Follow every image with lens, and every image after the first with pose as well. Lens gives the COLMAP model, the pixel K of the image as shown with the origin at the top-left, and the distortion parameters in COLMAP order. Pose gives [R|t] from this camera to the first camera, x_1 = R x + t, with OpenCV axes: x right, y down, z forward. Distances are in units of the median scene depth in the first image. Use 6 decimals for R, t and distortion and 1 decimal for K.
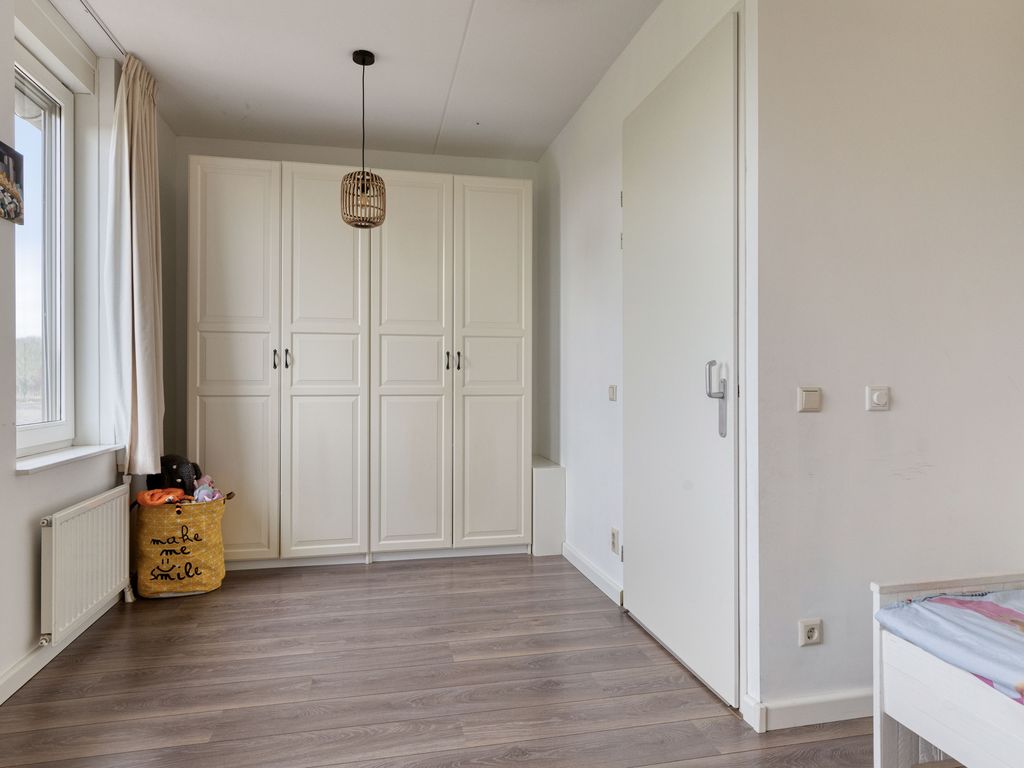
lens RADIAL K [[629.9, 0, 511.5], [0, 629.9, 383.5], [0, 0, 1]] dist [0.006544, 0.001628]
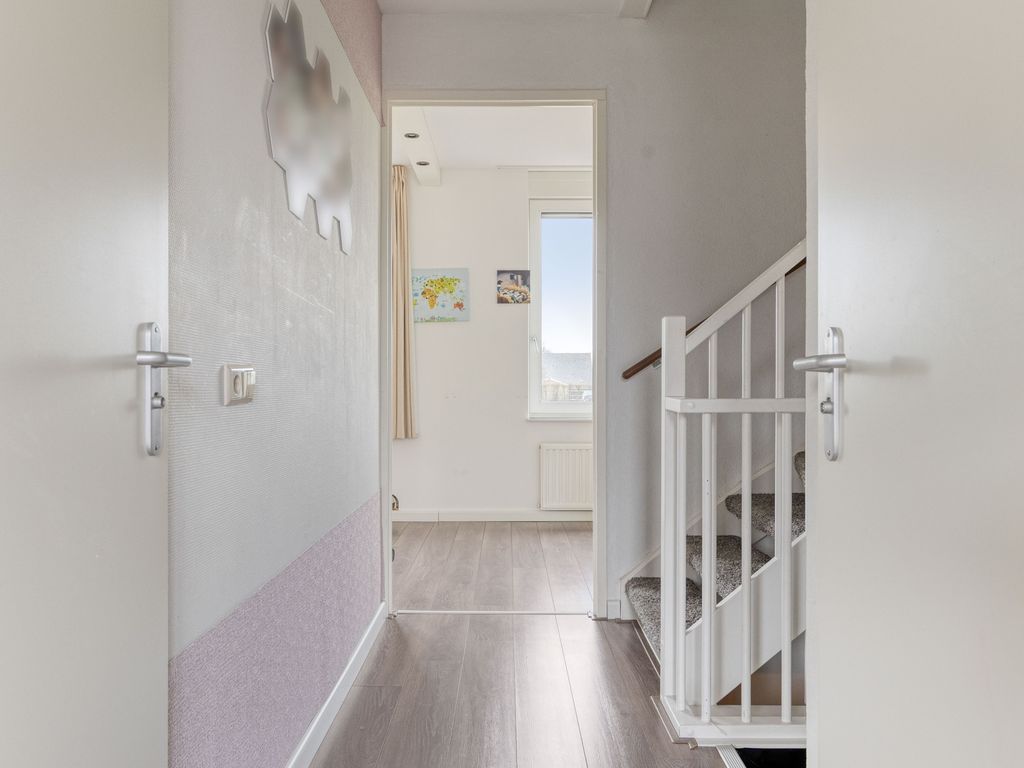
lens RADIAL K [[789.5, 0, 511.6], [0, 789.5, 386.2], [0, 0, 1]] dist [-0.001243, -0.000048]
pose [[-0.206314, -0.001961, -0.978484, 1.839404], [-0.000414, 0.999998, -0.001917, 0.029078], [0.978486, 0.000010, -0.206314, 1.497280]]
